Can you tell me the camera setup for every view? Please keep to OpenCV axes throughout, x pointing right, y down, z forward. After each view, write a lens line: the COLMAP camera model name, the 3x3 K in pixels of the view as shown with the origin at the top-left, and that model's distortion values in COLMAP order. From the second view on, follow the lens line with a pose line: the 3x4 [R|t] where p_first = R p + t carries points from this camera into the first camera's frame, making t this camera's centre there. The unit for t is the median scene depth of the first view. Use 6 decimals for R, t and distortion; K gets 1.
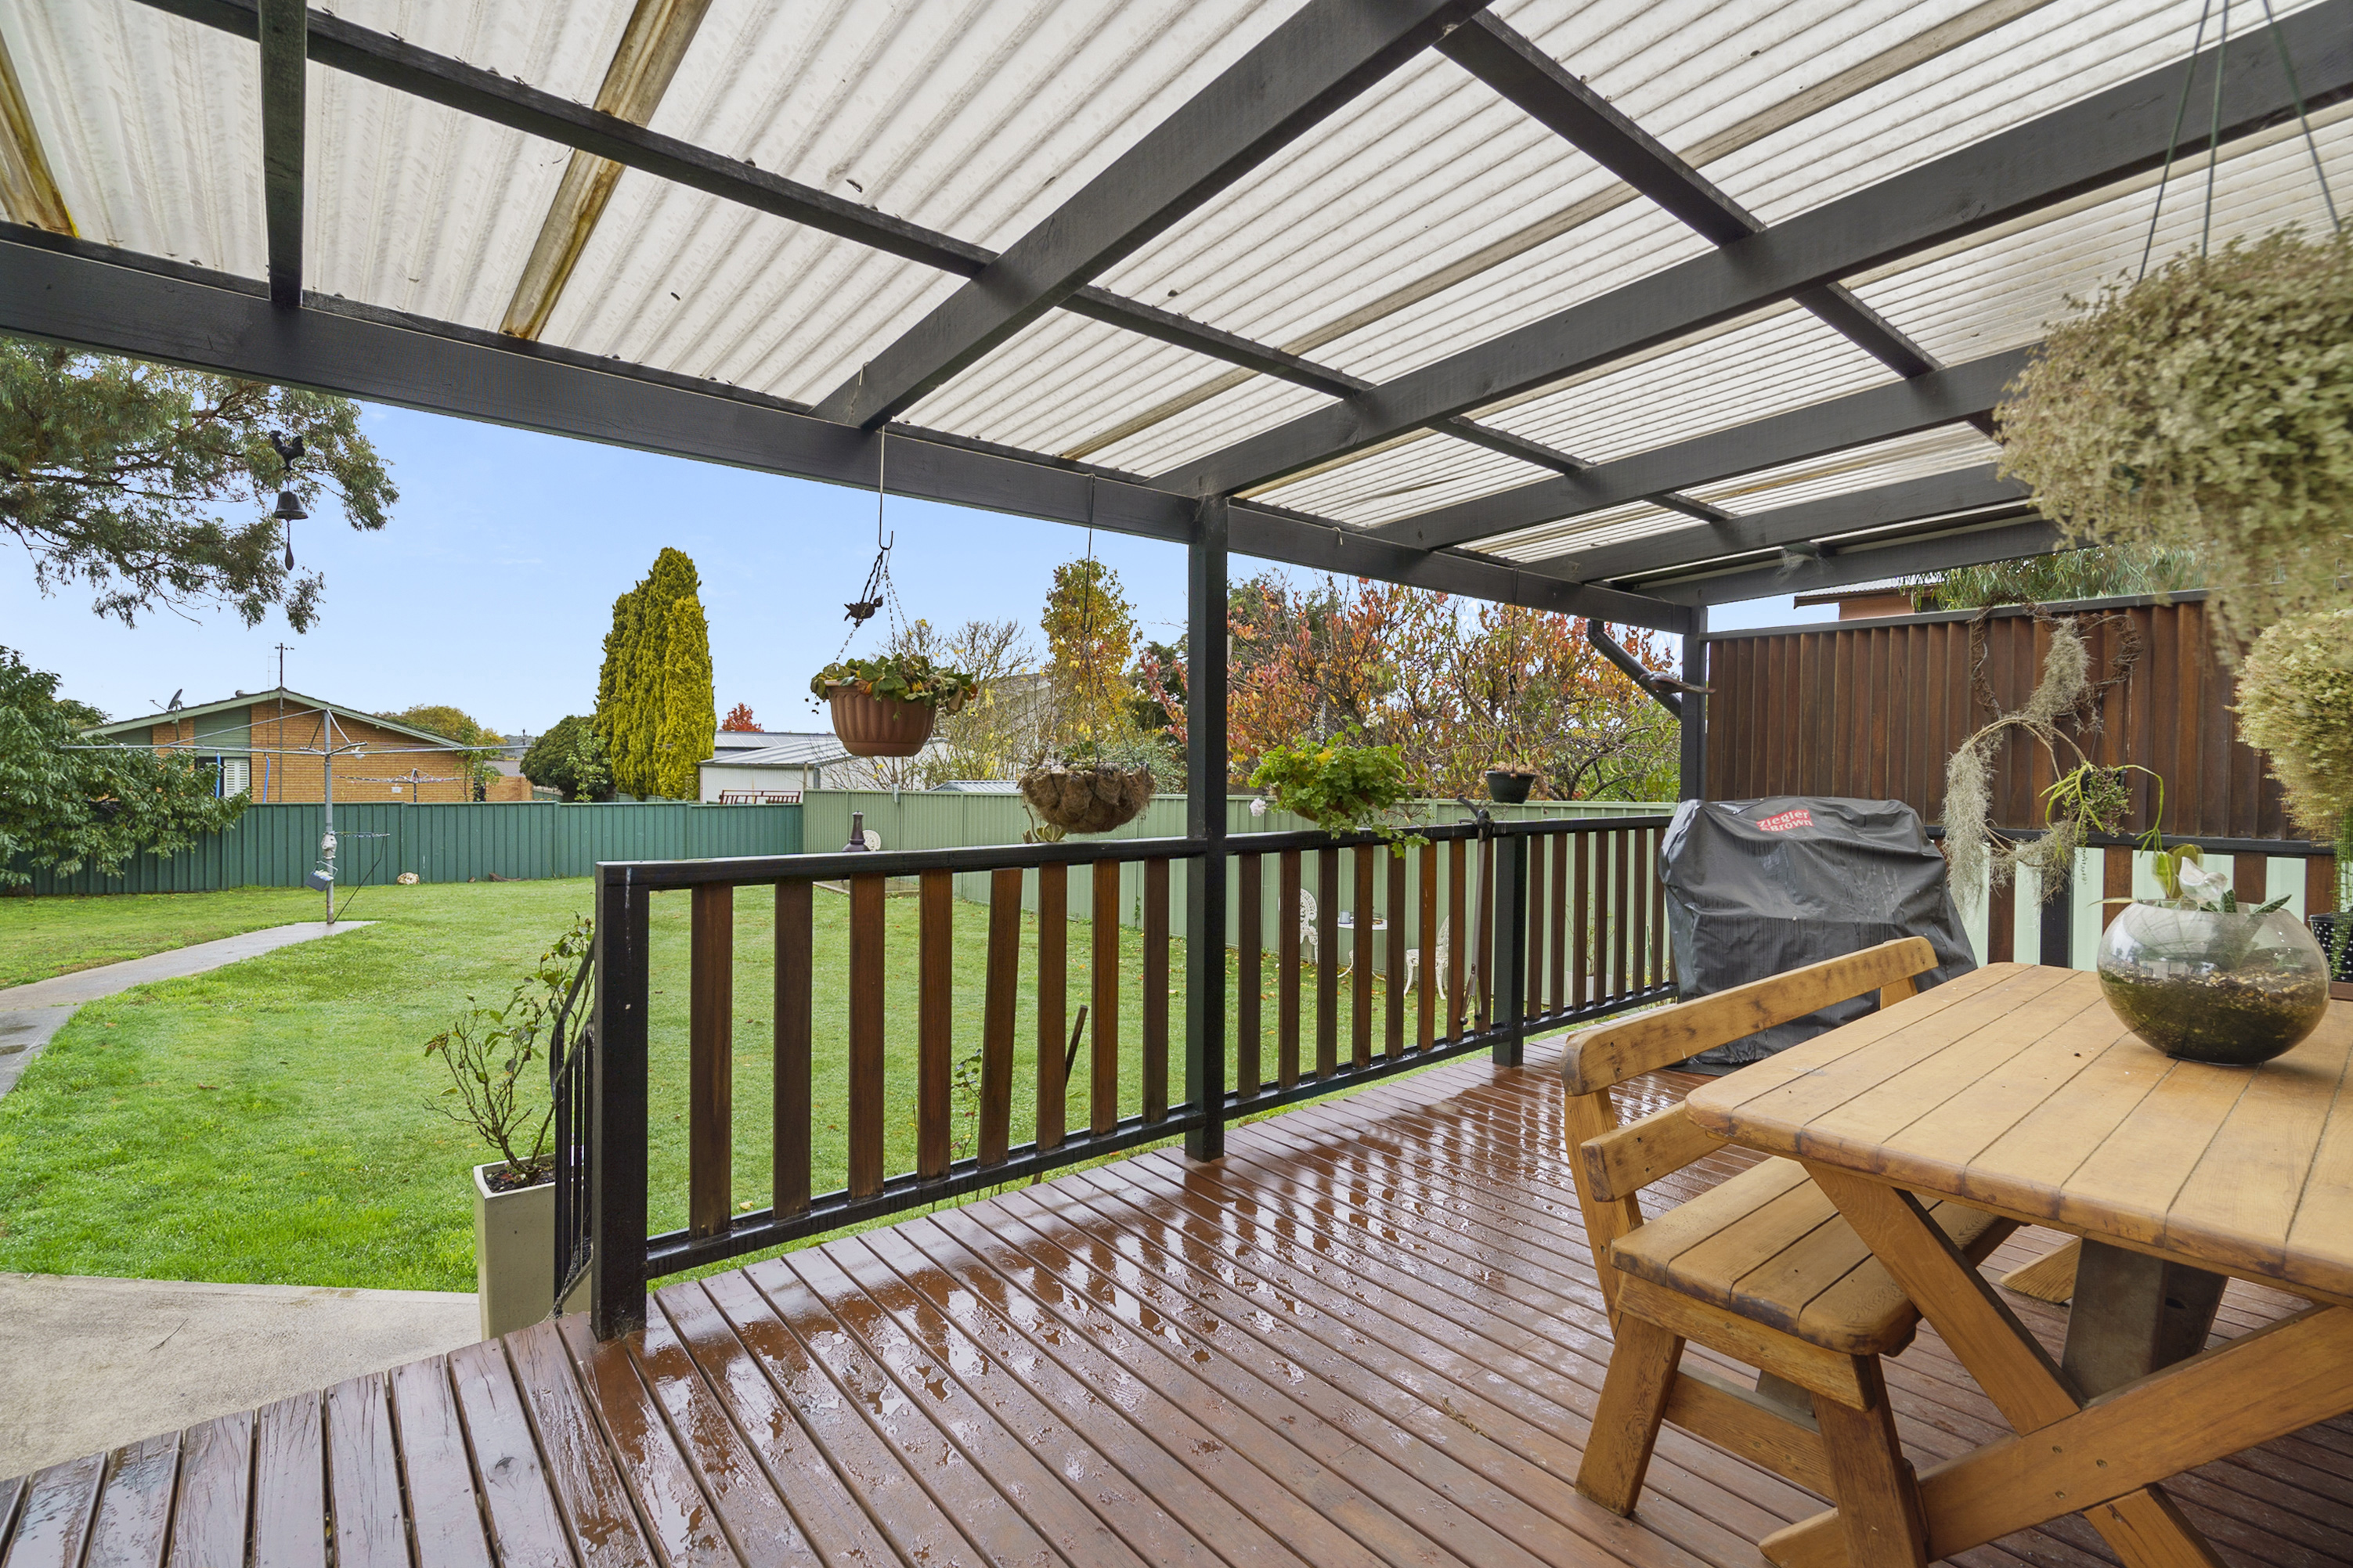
lens RADIAL K [[1069.7, 0, 1176.5], [0, 1069.7, 784.0], [0, 0, 1]] dist [0.002367, 0.000008]
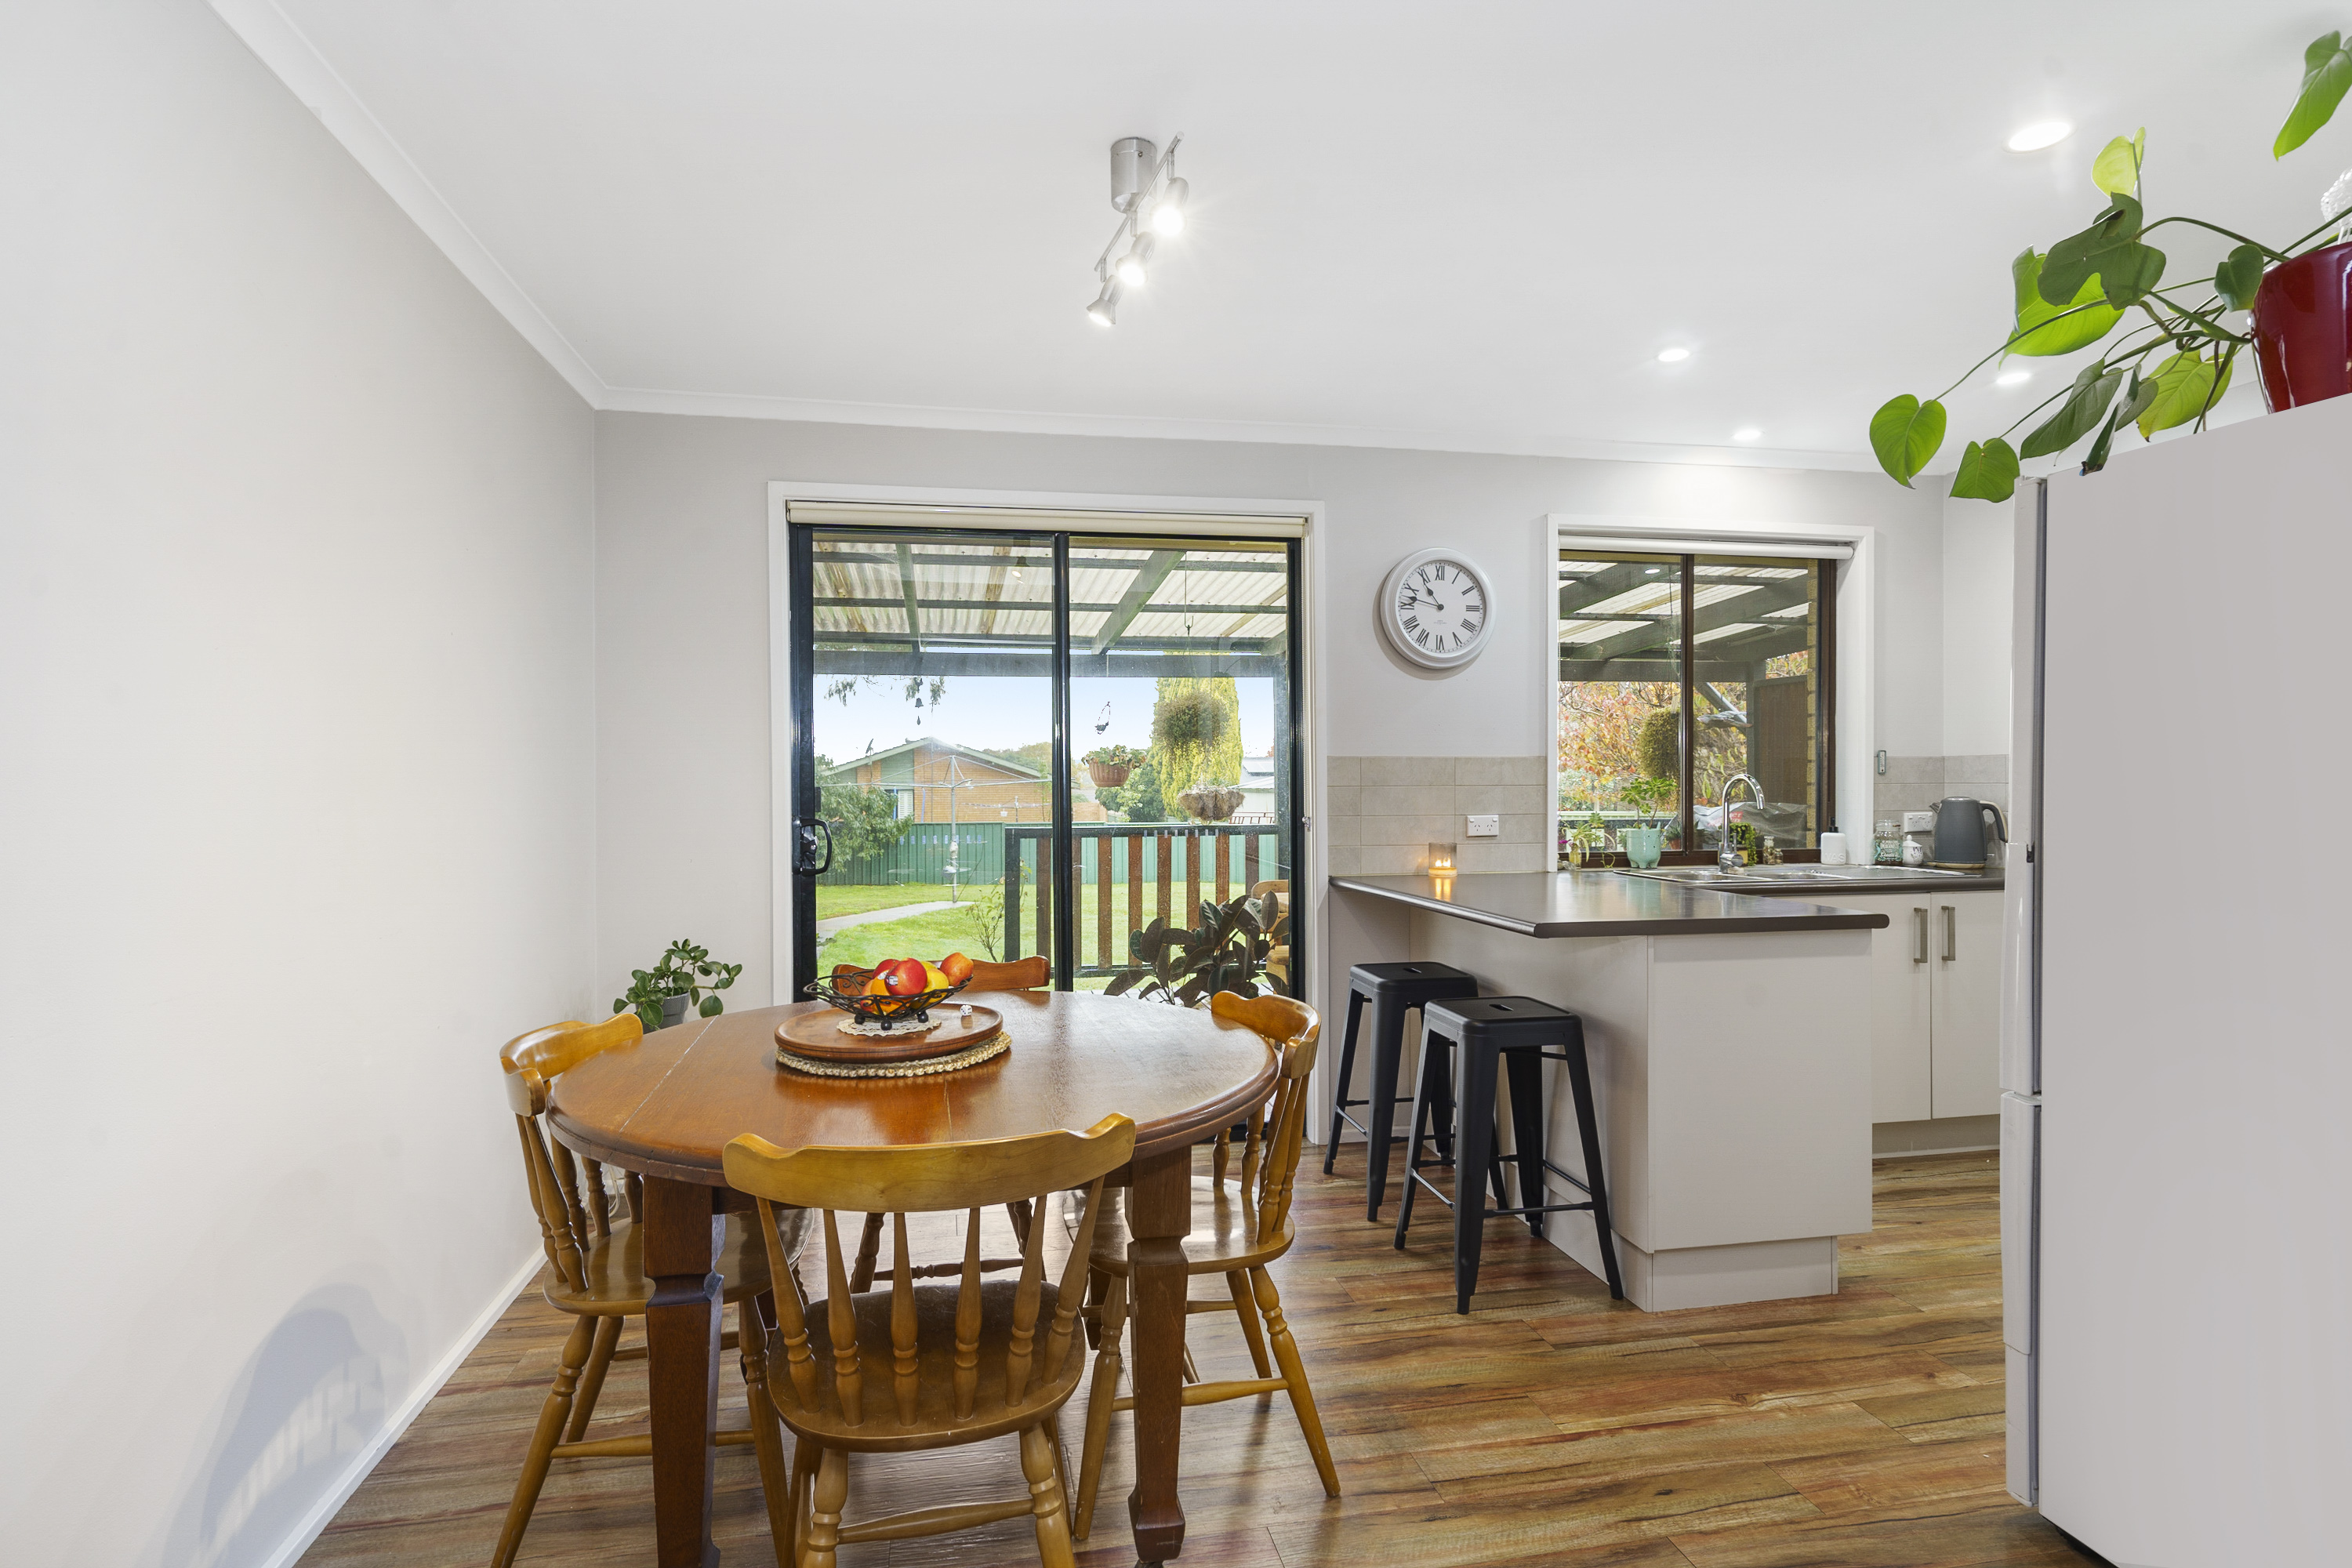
lens RADIAL K [[1185.2, 0, 1176.0], [0, 1185.2, 784.0], [0, 0, 1]] dist [0.000702, 0.000015]
pose [[0.879558, -0.016651, -0.475499, 0.244643], [0.007042, 0.999734, -0.021982, 0.006045], [0.475739, 0.015986, 0.879441, -0.277883]]
